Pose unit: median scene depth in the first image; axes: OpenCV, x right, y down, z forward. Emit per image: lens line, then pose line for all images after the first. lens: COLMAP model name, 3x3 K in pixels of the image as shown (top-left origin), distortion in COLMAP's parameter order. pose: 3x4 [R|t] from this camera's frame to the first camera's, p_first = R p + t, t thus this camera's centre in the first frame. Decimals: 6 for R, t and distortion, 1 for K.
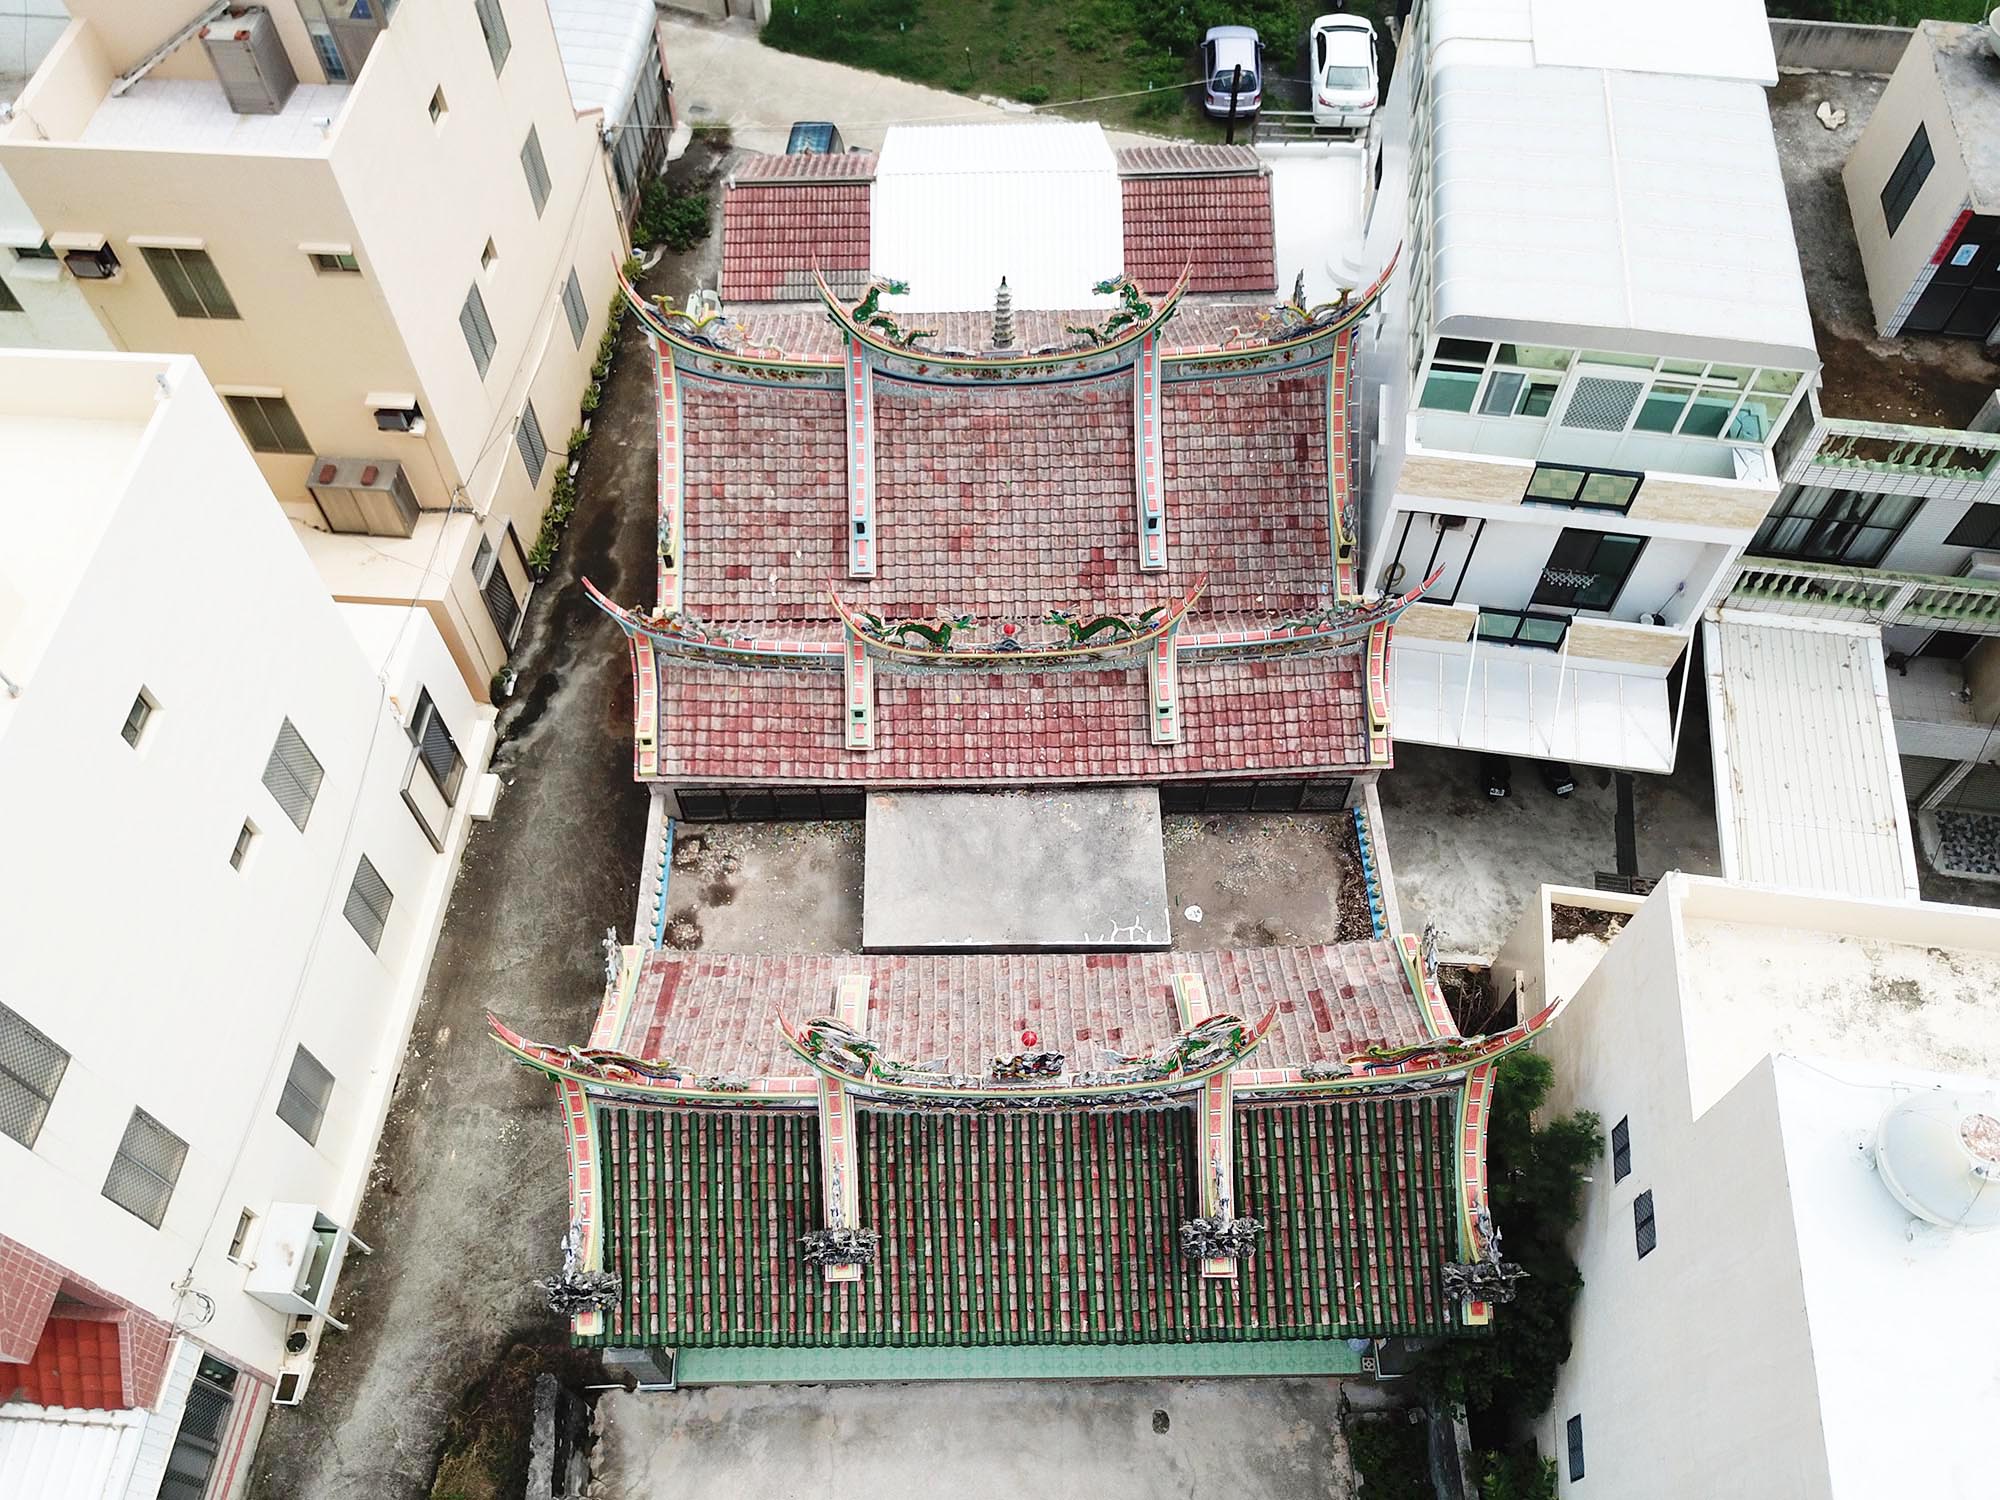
lens RADIAL K [[1541.2, 0, 980.4], [0, 1541.2, 763.2], [0, 0, 1]] dist [-0.004244, 0.007060]
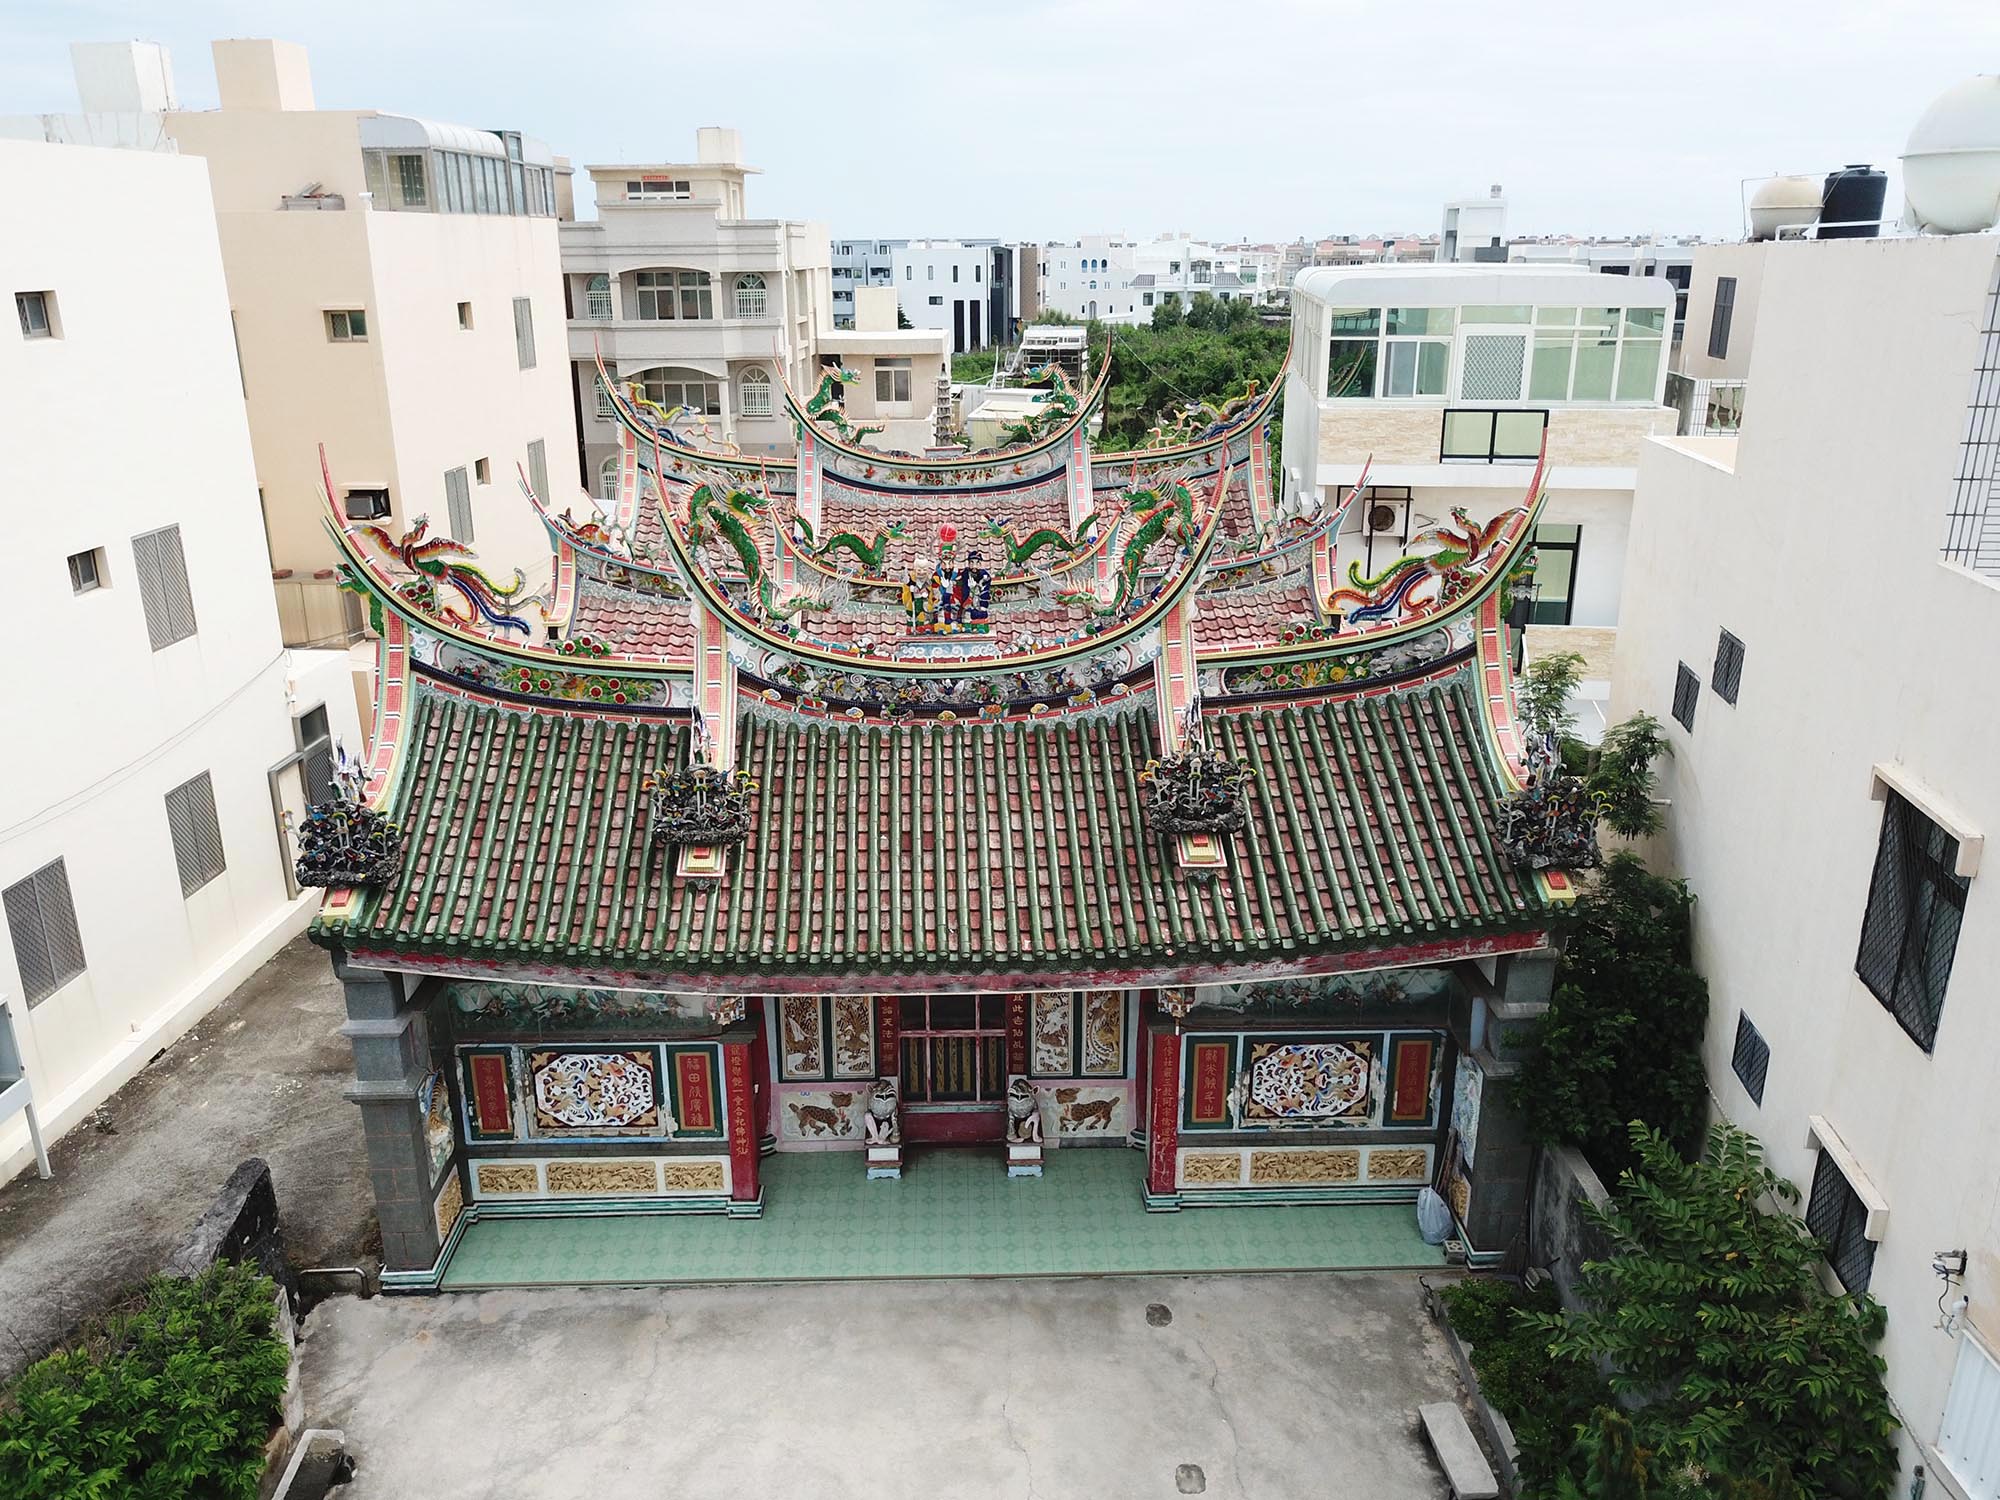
lens RADIAL K [[1541.2, 0, 982.4], [0, 1541.2, 765.9], [0, 0, 1]] dist [-0.004244, 0.007060]
pose [[0.999944, 0.000359, 0.010607, 0.032115], [0.006330, 0.782049, -0.623185, 0.620666], [-0.008519, 0.623217, 0.782003, 0.315070]]
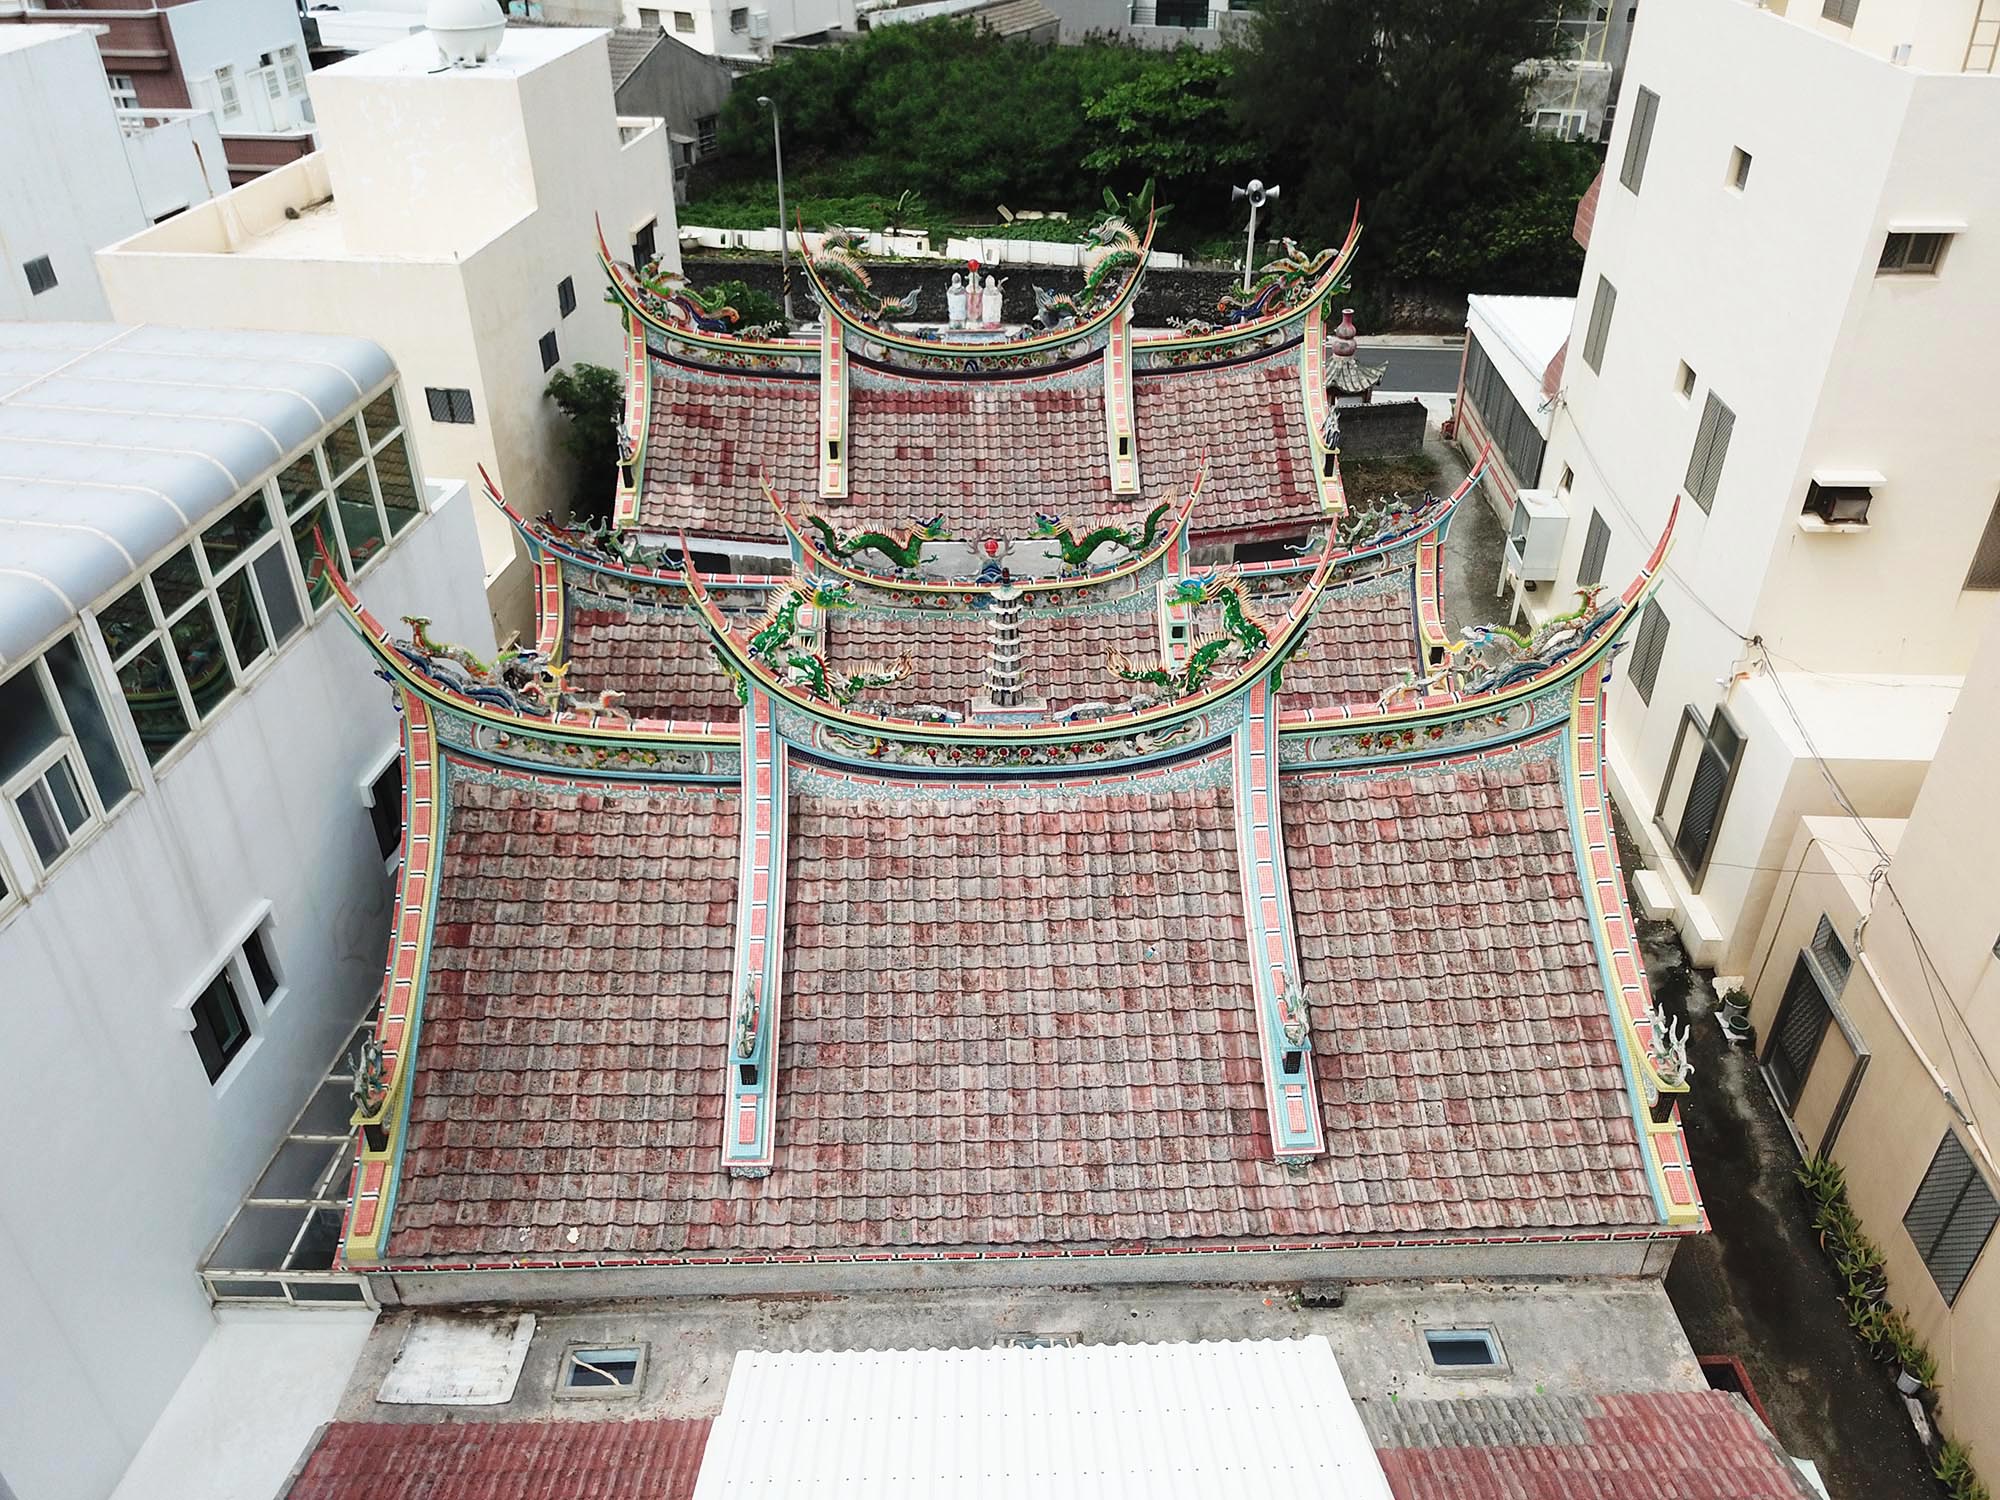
lens RADIAL K [[1541.2, 0, 980.3], [0, 1541.2, 761.3], [0, 0, 1]] dist [-0.004244, 0.007060]
pose [[-0.999701, 0.024449, 0.000551, 0.027311], [0.000161, -0.015956, 0.999873, -0.915854], [0.024455, 0.999574, 0.015948, 1.084105]]
